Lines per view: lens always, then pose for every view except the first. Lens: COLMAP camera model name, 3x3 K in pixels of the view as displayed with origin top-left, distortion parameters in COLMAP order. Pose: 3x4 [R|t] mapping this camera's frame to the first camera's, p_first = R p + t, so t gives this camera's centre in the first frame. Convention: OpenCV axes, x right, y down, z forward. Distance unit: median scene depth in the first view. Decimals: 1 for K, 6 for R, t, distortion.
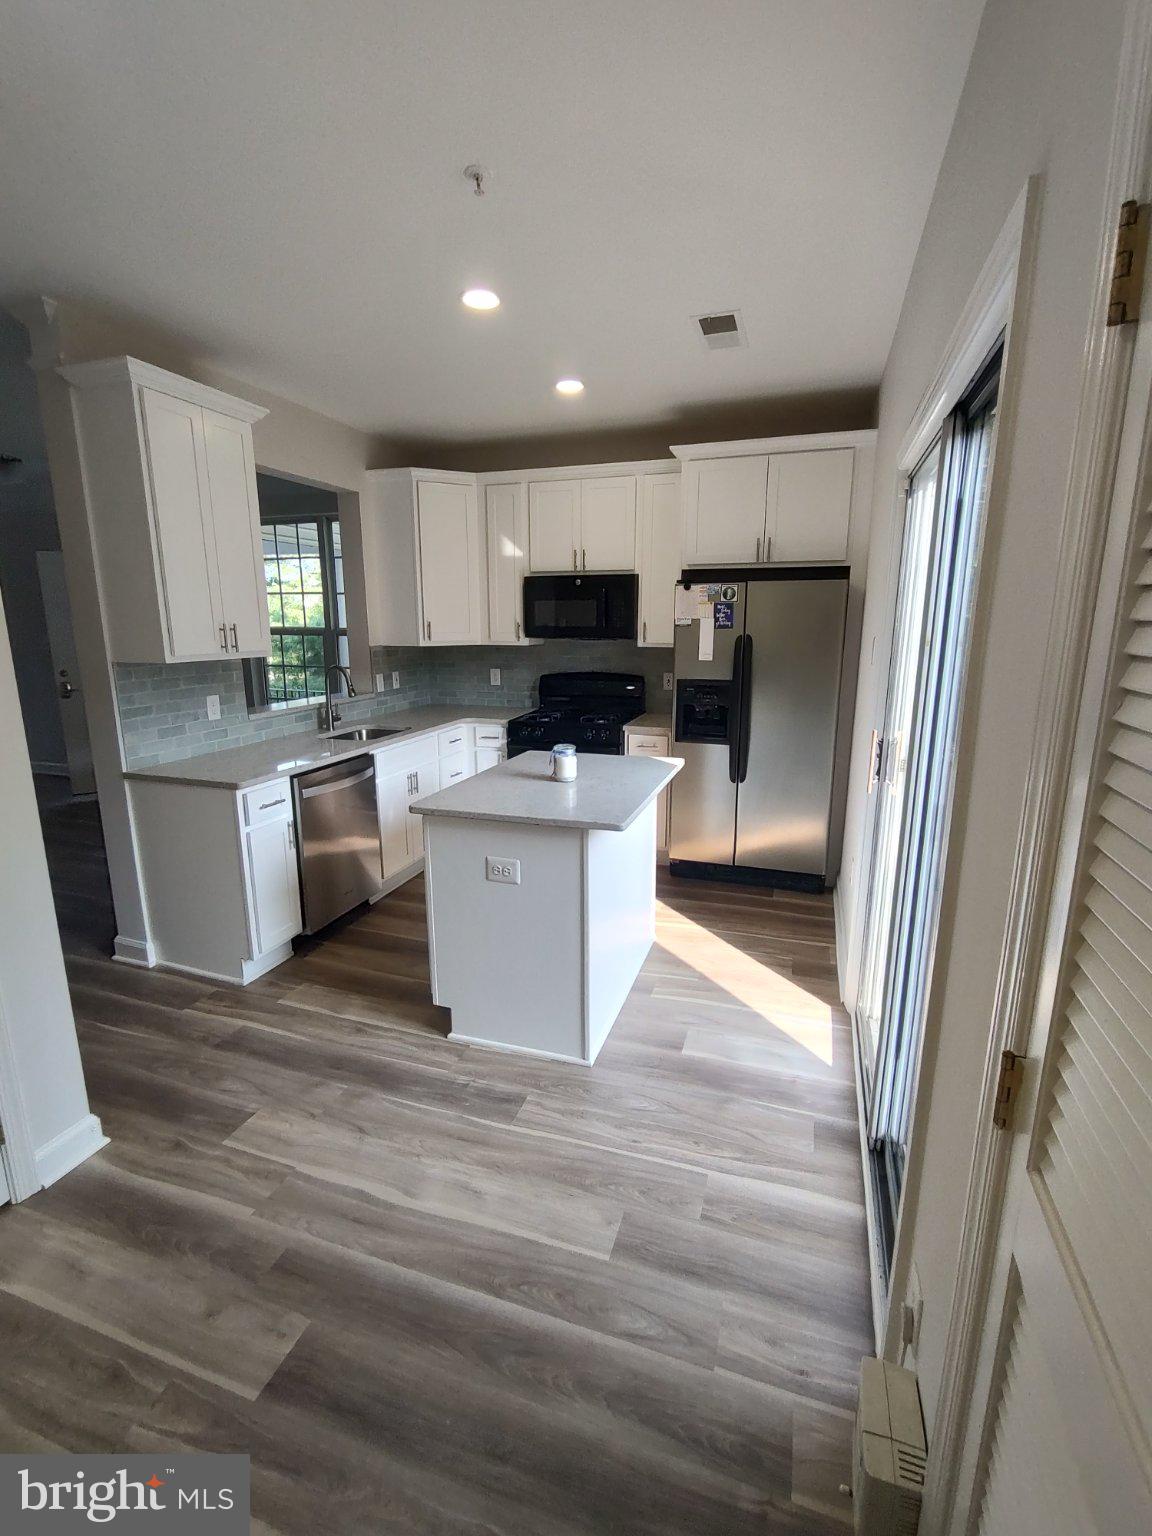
lens RADIAL K [[698.6, 0, 568.6], [0, 698.6, 770.5], [0, 0, 1]] dist [0.004520, 0.000521]
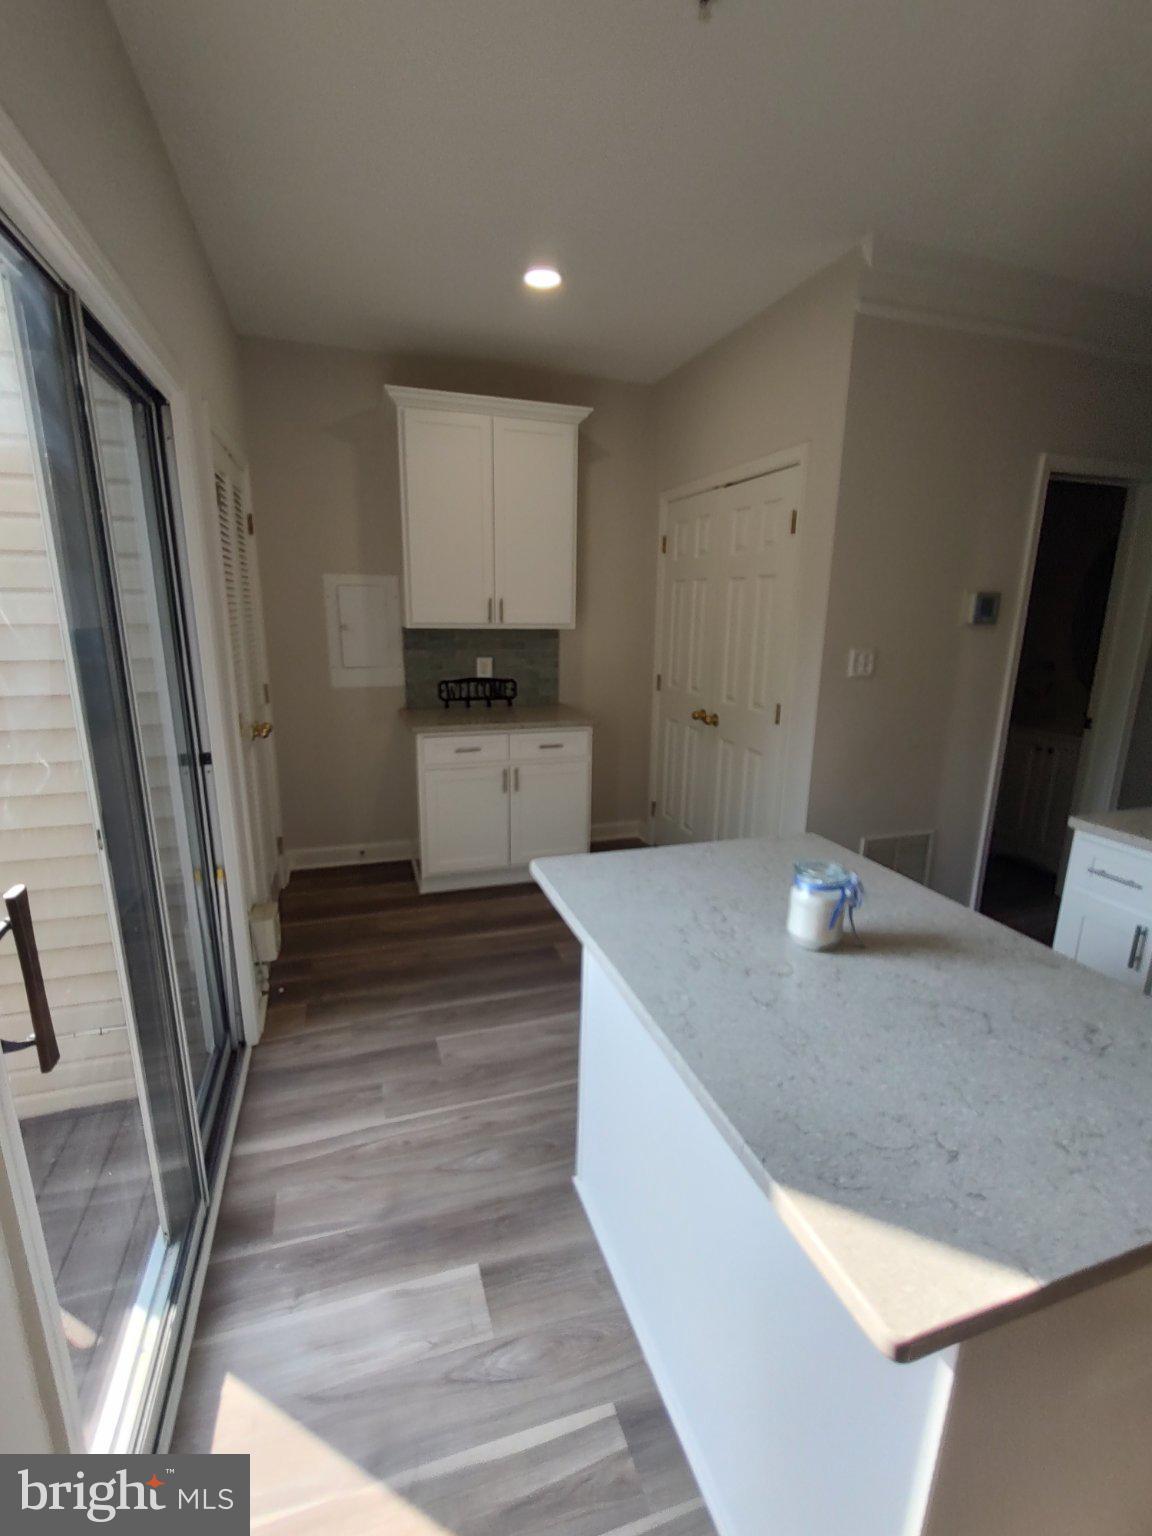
lens RADIAL K [[698.6, 0, 574.5], [0, 698.6, 773.1], [0, 0, 1]] dist [0.004520, 0.000521]
pose [[-0.794689, 0.143100, -0.589908, 0.577766], [-0.134289, 0.906290, 0.400755, -0.389501], [0.591976, 0.397694, -0.701003, 1.890251]]
